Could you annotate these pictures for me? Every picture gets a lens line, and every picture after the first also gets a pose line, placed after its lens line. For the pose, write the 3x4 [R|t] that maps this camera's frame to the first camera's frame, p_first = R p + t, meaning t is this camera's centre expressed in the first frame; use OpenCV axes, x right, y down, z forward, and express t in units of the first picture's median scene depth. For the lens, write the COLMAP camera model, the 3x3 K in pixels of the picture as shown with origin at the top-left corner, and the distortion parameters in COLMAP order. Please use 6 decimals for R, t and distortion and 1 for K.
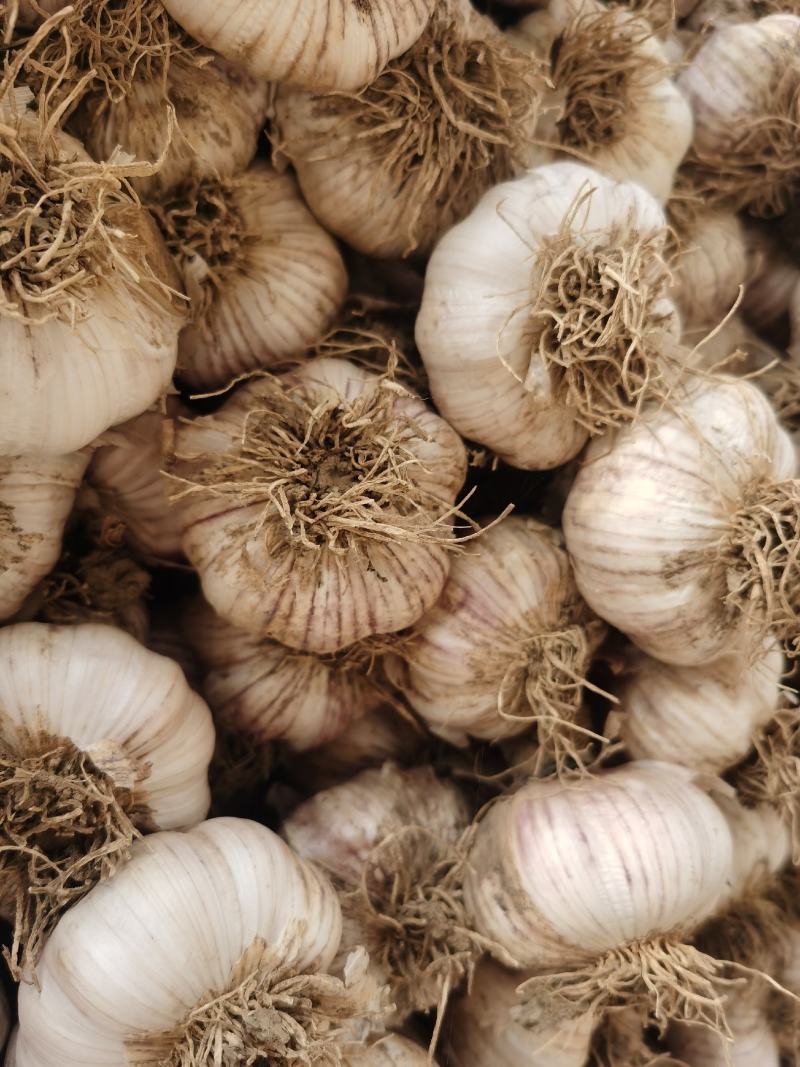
lens RADIAL K [[844.2, 0, 434.1], [0, 844.2, 534.3], [0, 0, 1]] dist [0.062596, -0.125479]
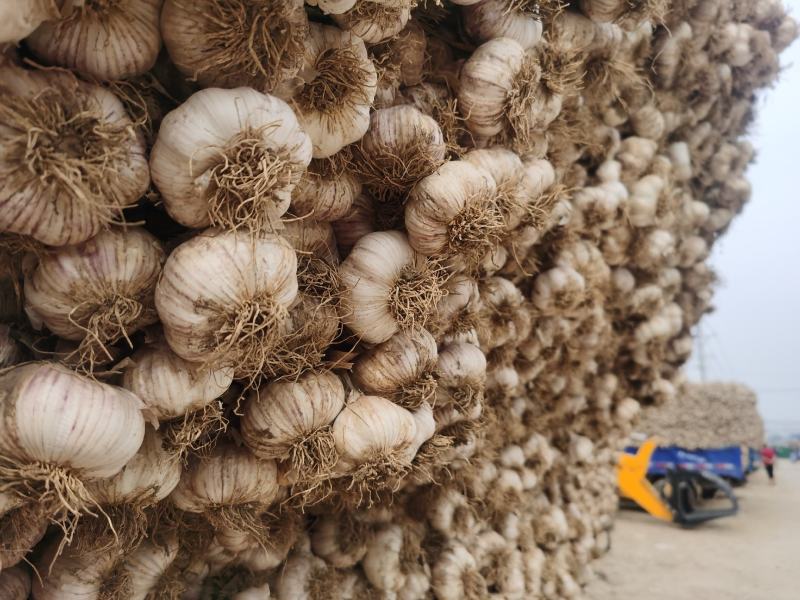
lens RADIAL K [[633.0, 0, 400.0], [0, 633.0, 300.0], [0, 0, 1]] dist [0.062596, -0.125479]
pose [[0.727446, 0.582471, 0.362699, 0.080216], [-0.564116, 0.808602, -0.167143, 0.019173], [-0.390635, -0.083016, 0.916795, -0.481401]]
